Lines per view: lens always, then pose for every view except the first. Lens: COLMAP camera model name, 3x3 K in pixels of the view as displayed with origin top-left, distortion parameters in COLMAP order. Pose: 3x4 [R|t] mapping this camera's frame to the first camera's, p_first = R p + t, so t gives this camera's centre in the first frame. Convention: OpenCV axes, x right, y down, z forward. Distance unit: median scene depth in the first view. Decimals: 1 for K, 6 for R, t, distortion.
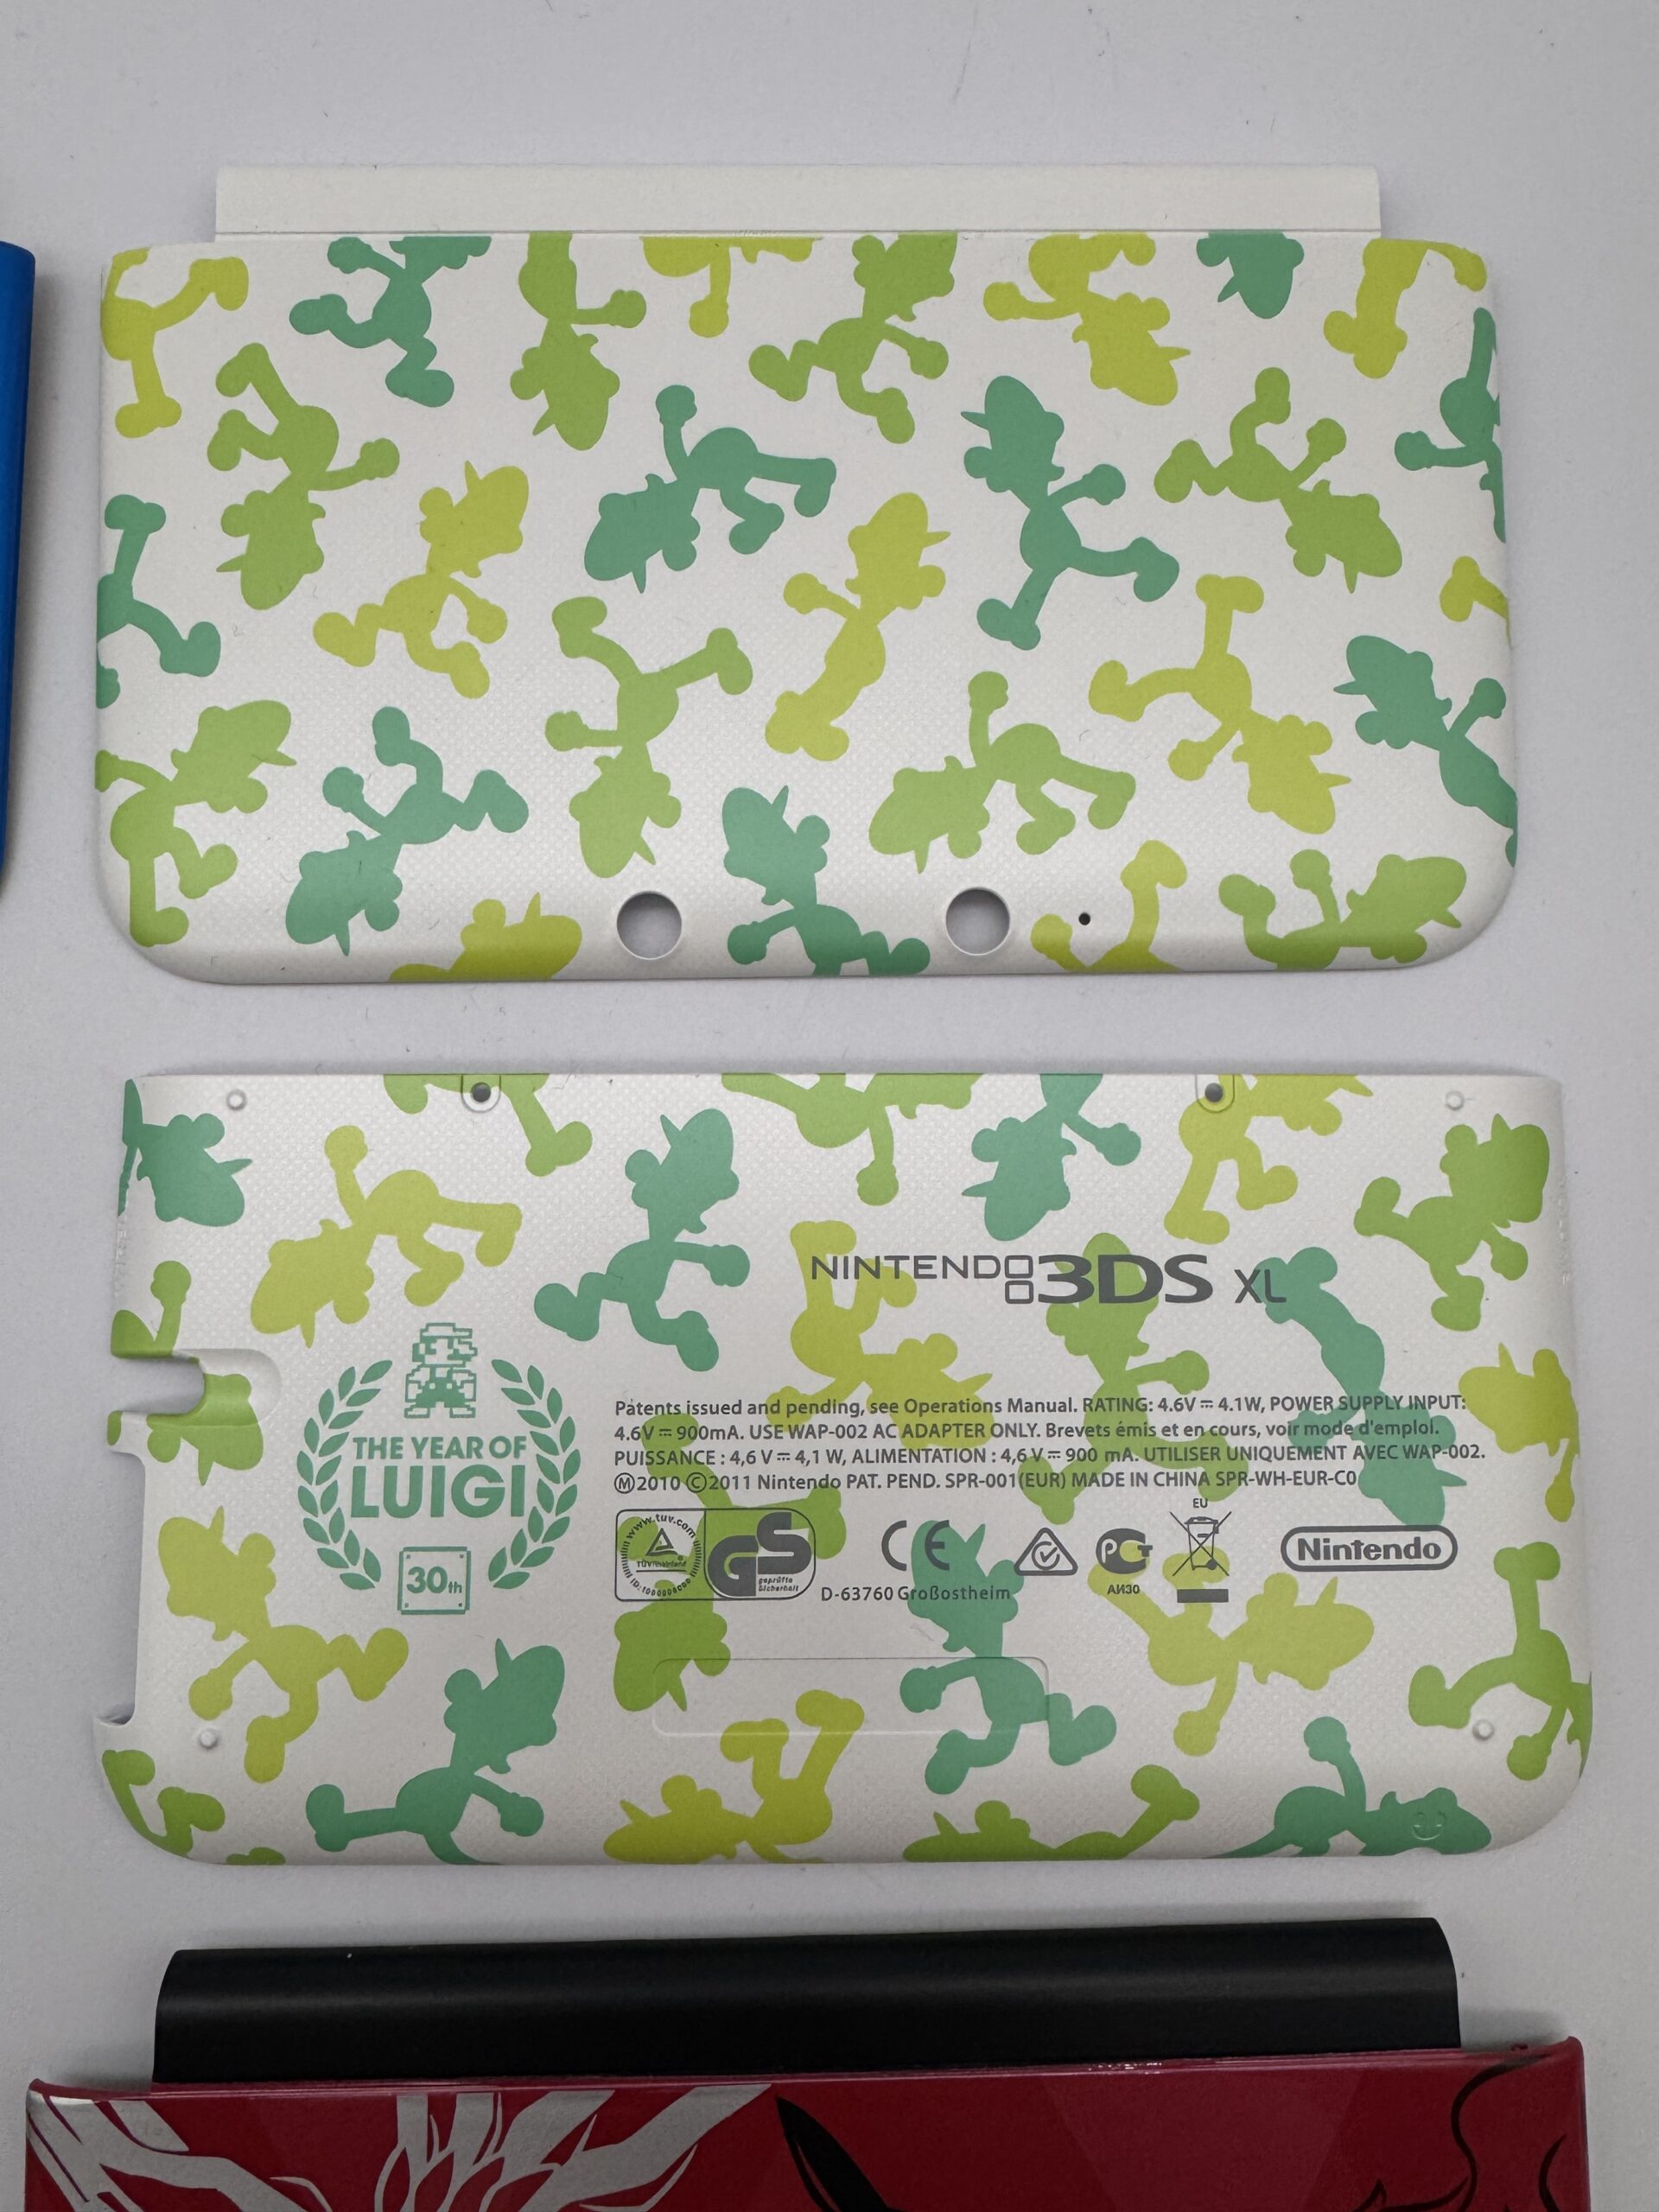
lens RADIAL K [[1551.4, 0, 829.5], [0, 1551.4, 1106.0], [0, 0, 1]] dist [-0.021436, 0.004653]
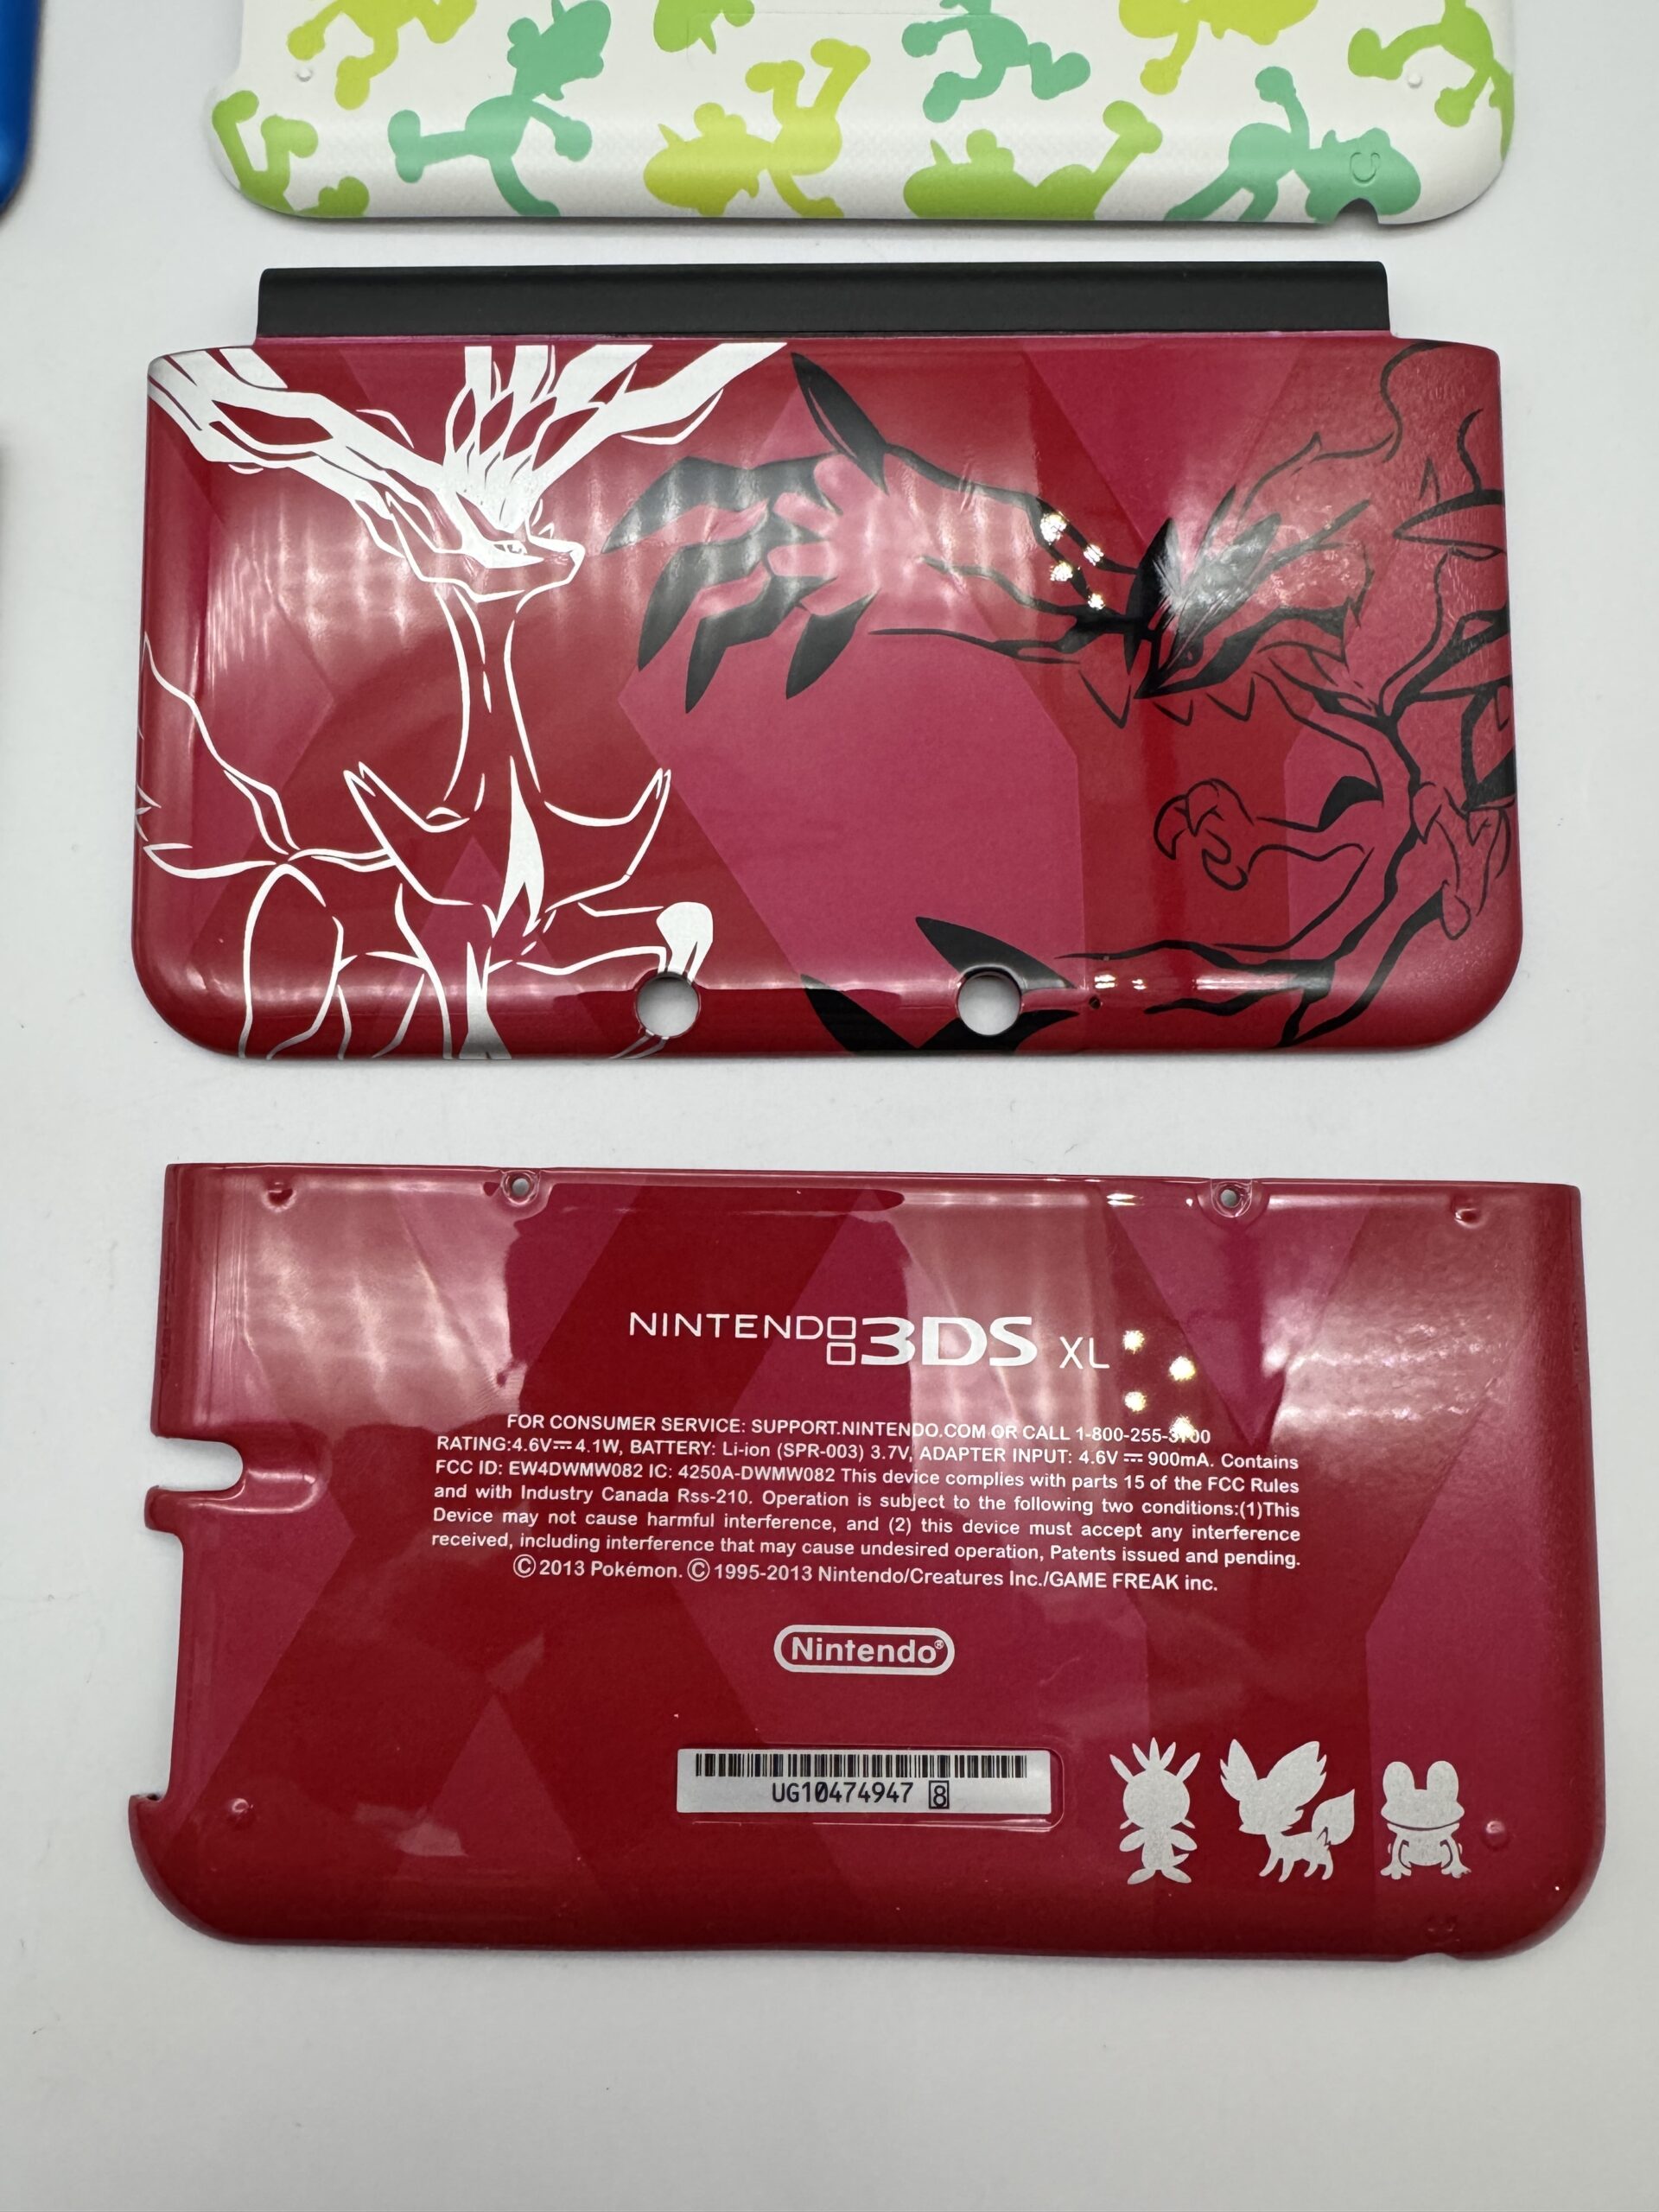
lens RADIAL K [[1551.4, 0, 829.5], [0, 1551.4, 1106.0], [0, 0, 1]] dist [-0.021436, 0.004653]
pose [[0.999772, 0.007060, -0.020161, 0.020577], [-0.006226, 0.999135, 0.041122, 1.130477], [0.020434, -0.040987, 0.998951, -0.175415]]
